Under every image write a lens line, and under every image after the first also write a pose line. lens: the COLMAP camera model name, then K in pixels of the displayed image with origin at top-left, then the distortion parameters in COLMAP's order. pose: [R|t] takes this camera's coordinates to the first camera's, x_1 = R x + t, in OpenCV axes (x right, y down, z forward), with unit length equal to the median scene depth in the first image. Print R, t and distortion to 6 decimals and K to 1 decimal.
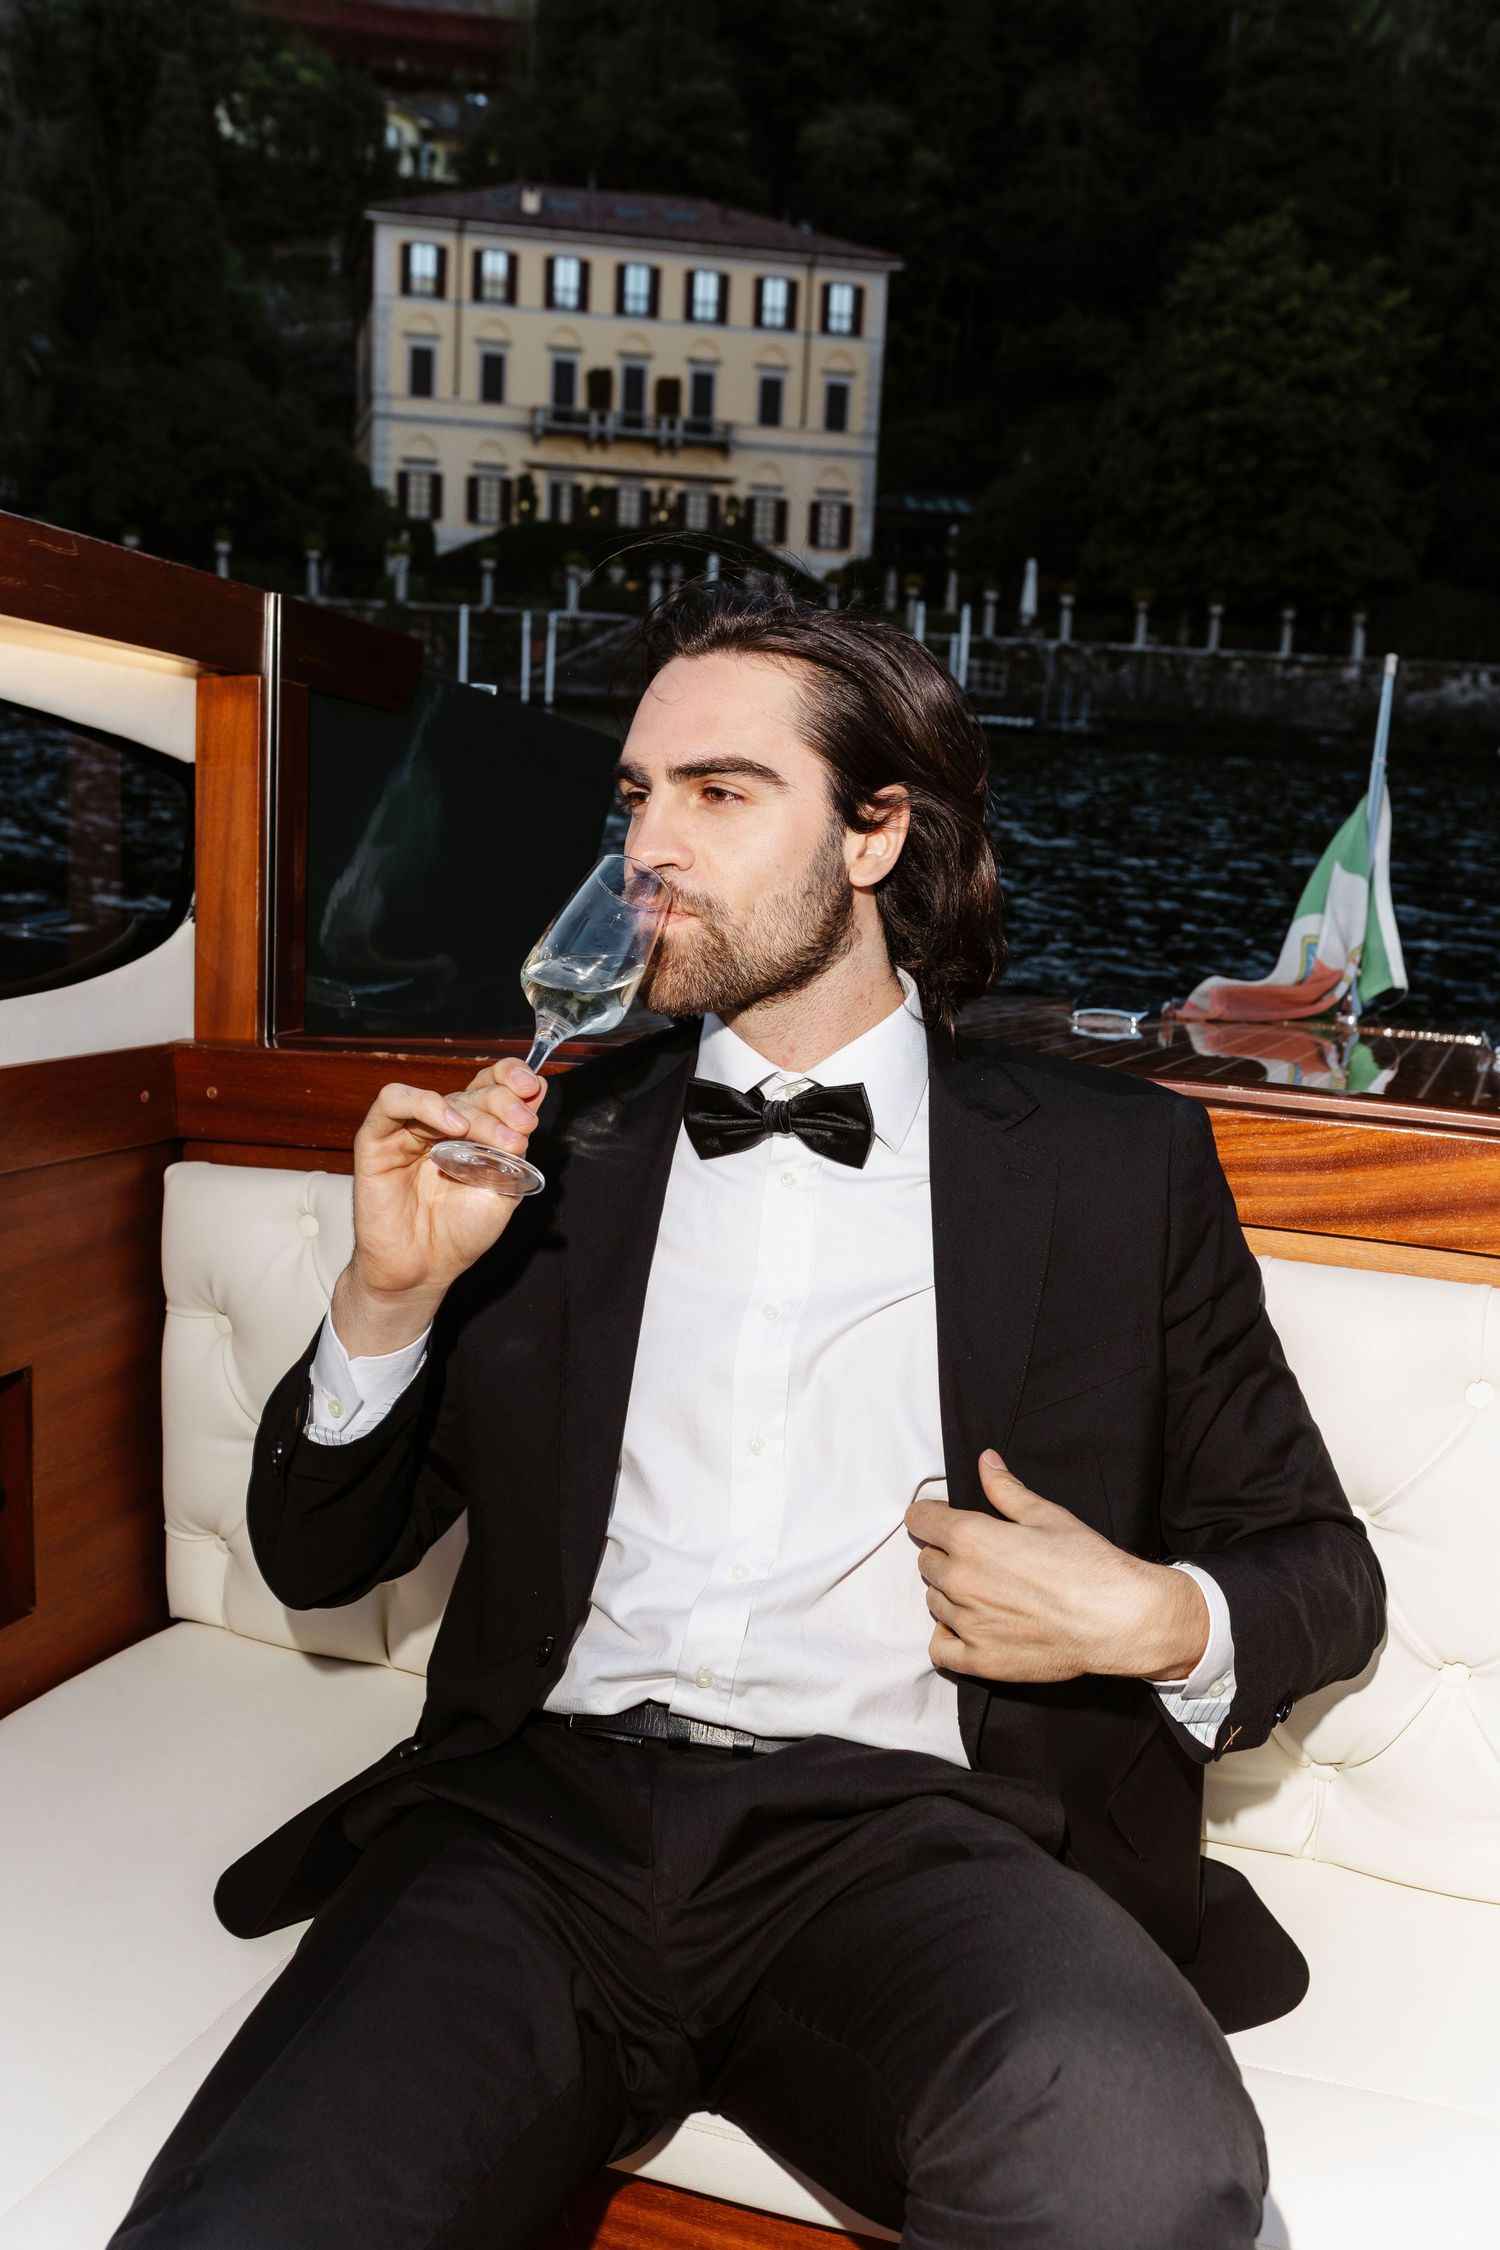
lens RADIAL K [[2152.4, 0, 745.4], [0, 2152.4, 1117.9], [0, 0, 1]] dist [0.007145, 0.005827]
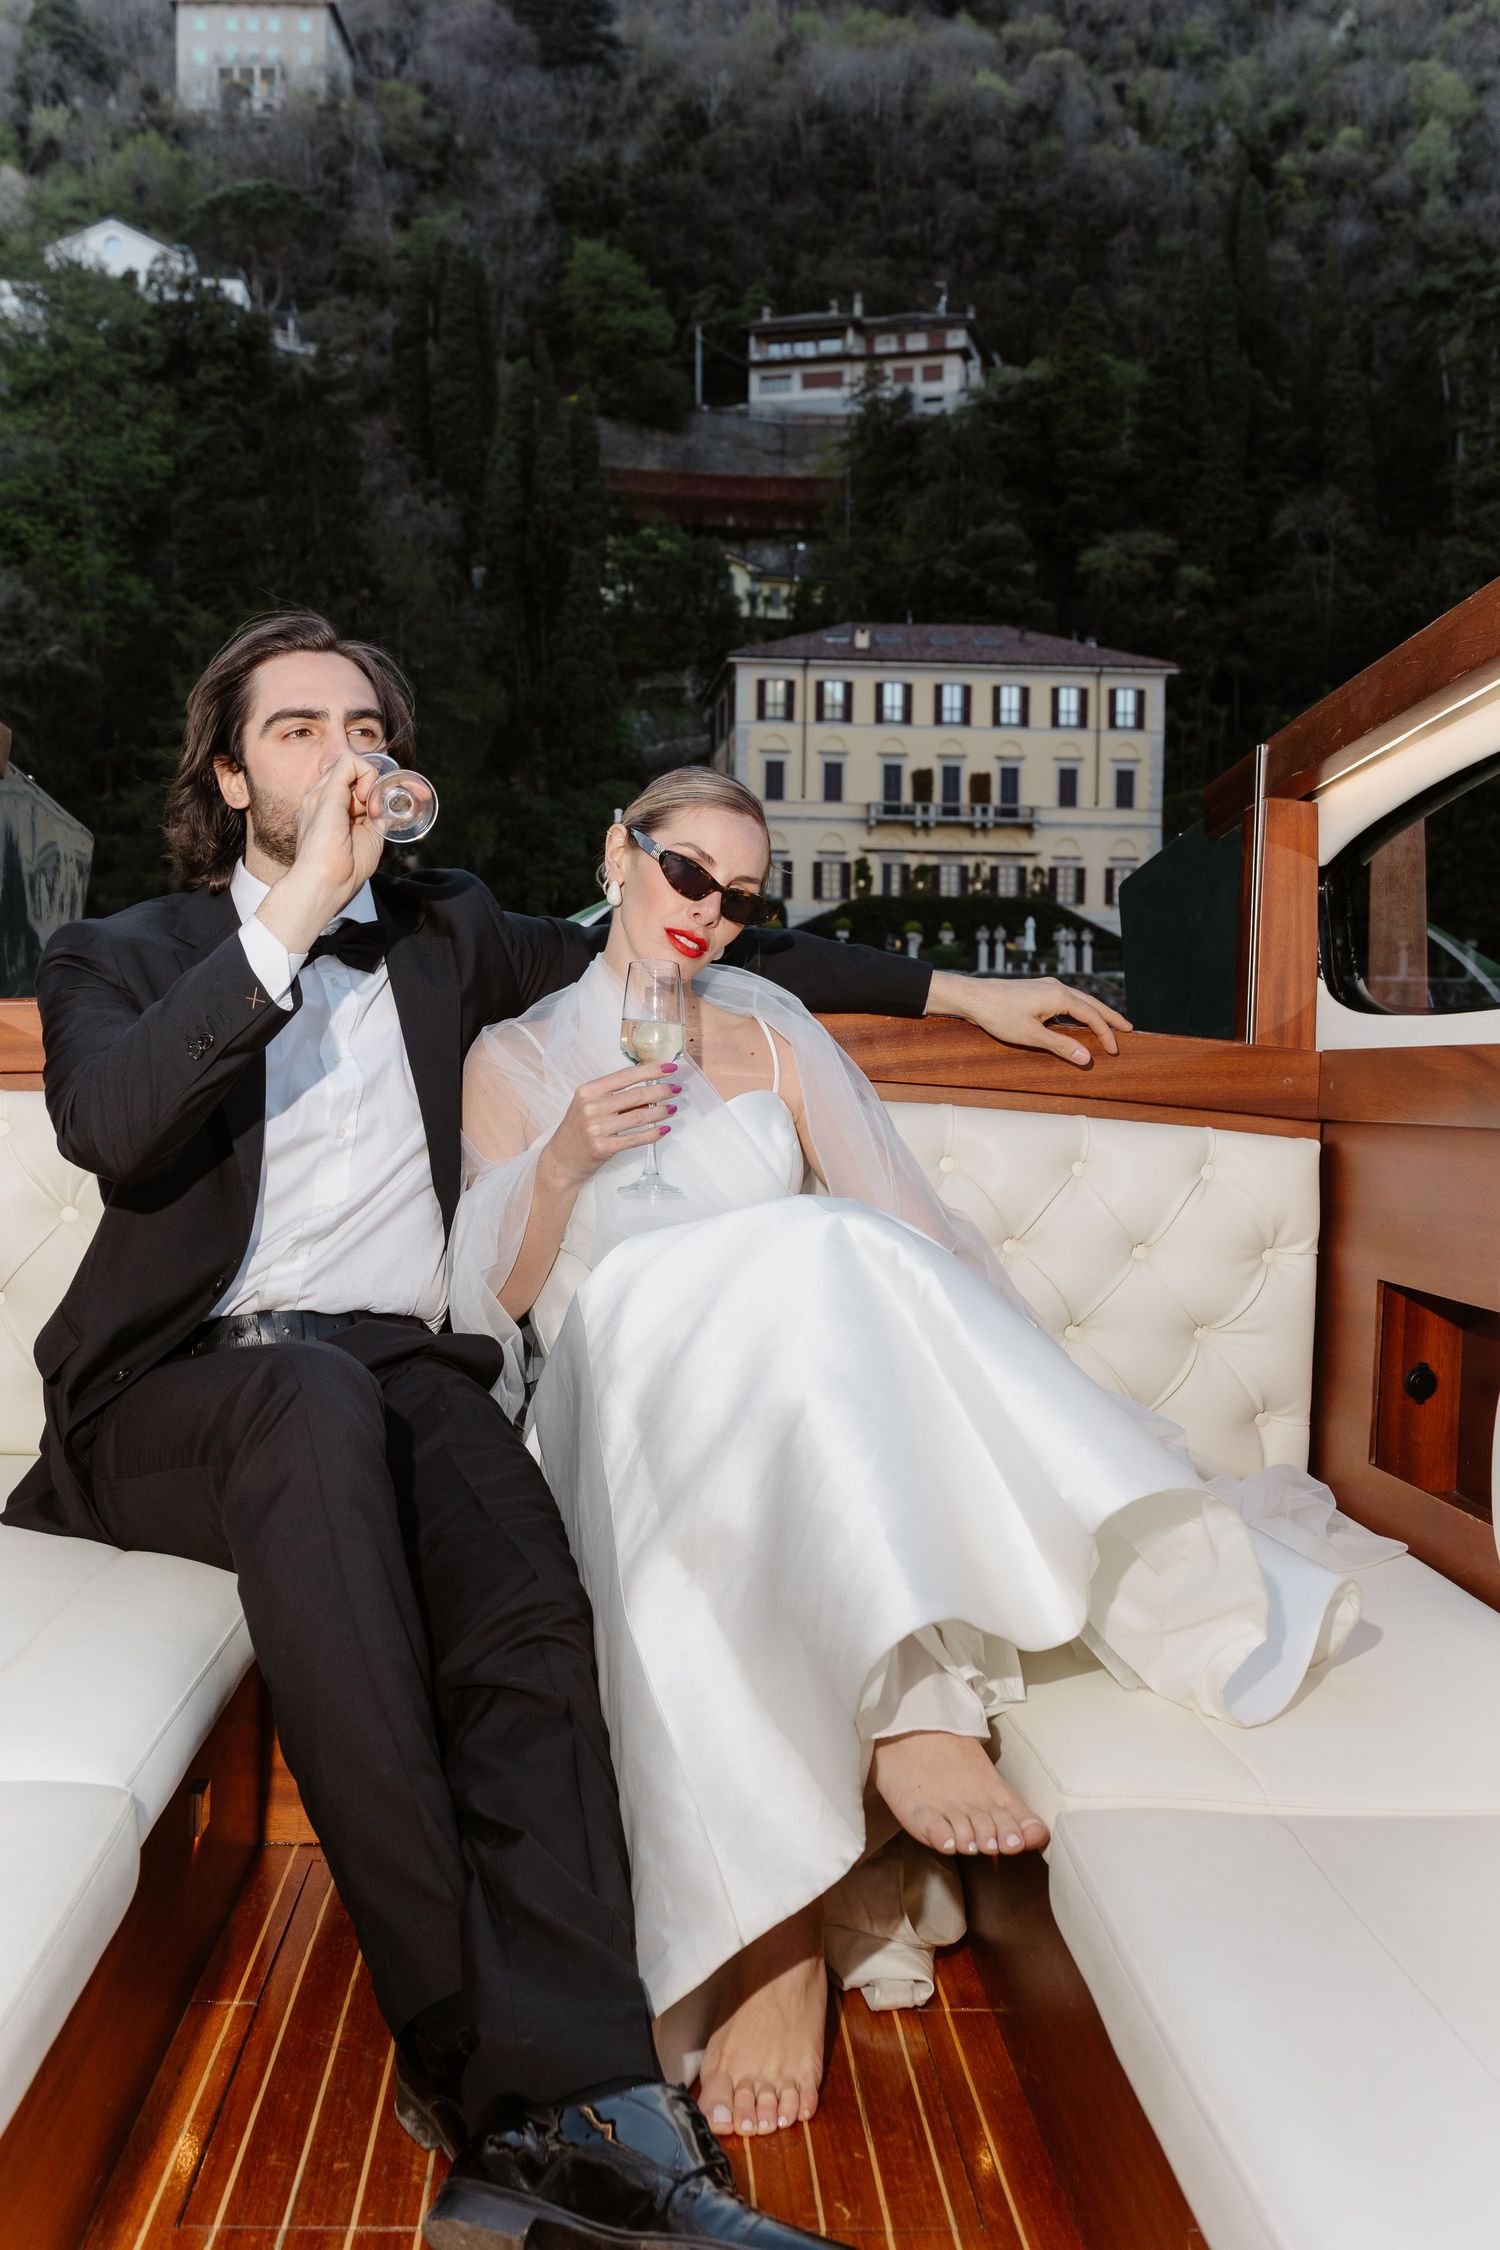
lens RADIAL K [[2152.4, 0, 745.4], [0, 2152.4, 1117.9], [0, 0, 1]] dist [0.007145, 0.005827]
pose [[0.991250, -0.033641, -0.127636, -0.018905], [0.012888, 0.987024, -0.160057, 0.030248], [0.131364, 0.157011, 0.978821, -0.141619]]
